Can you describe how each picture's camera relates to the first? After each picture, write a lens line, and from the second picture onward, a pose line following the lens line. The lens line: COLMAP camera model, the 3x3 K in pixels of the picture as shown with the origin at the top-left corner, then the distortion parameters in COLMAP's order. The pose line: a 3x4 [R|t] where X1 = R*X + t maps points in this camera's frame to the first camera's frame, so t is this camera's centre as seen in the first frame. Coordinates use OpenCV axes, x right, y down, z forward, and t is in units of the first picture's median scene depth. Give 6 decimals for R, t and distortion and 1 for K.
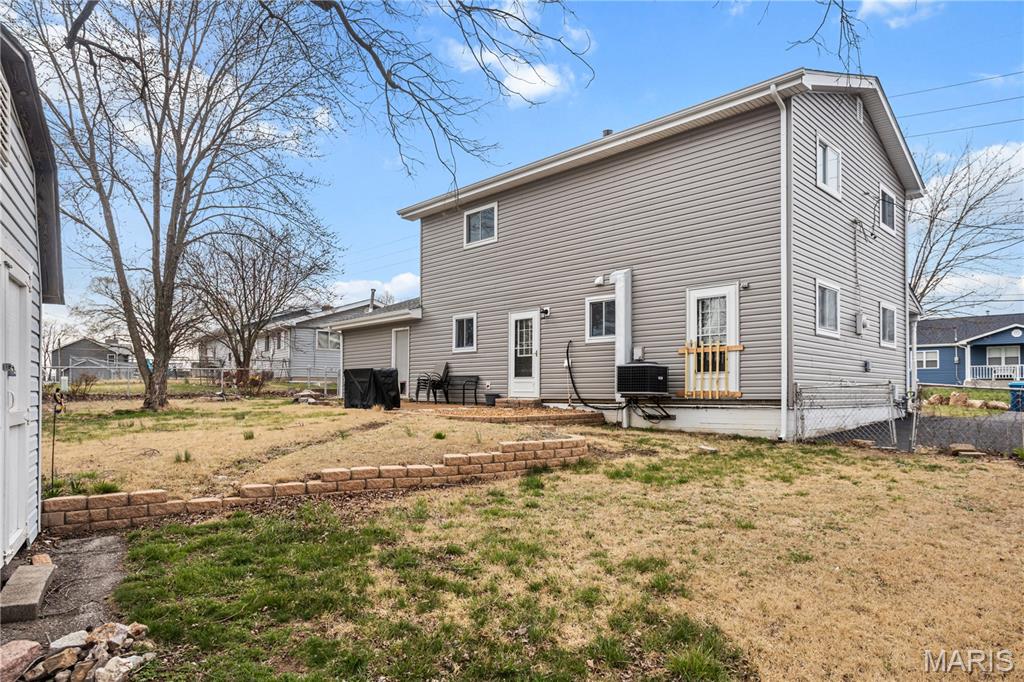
lens RADIAL K [[619.7, 0, 509.7], [0, 619.7, 376.8], [0, 0, 1]] dist [-0.000514, -0.000121]
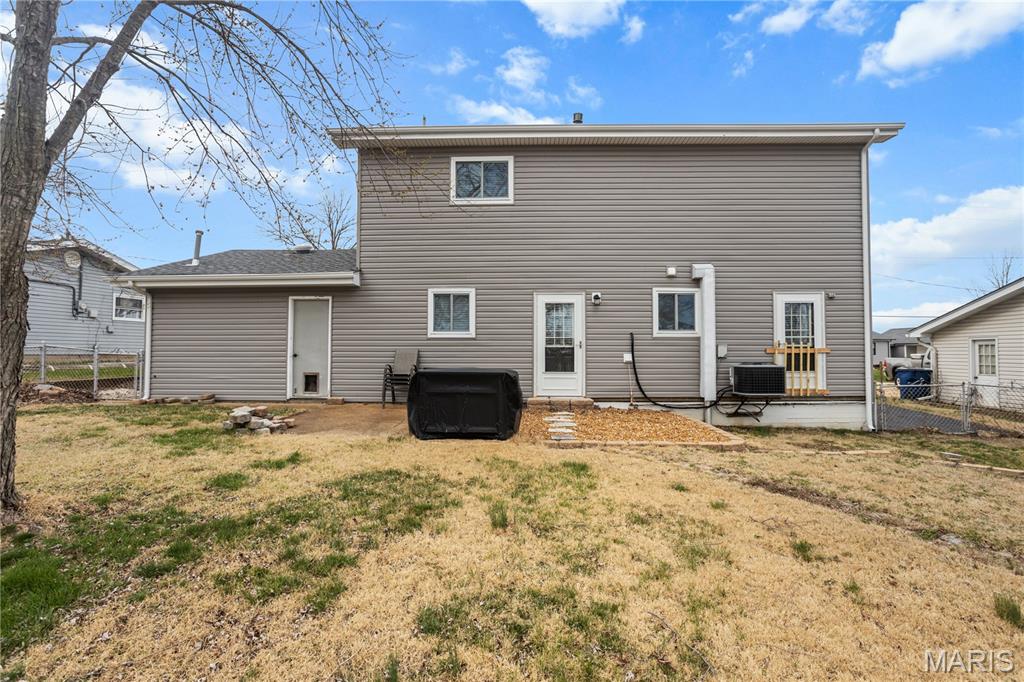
lens RADIAL K [[499.7, 0, 511.7], [0, 499.7, 351.1], [0, 0, 1]] dist [-0.005103, -0.000115]
pose [[0.715762, 0.027986, 0.697784, -0.559717], [-0.017184, 0.999600, -0.022464, -0.012733], [-0.698133, 0.004088, 0.715956, 0.625345]]
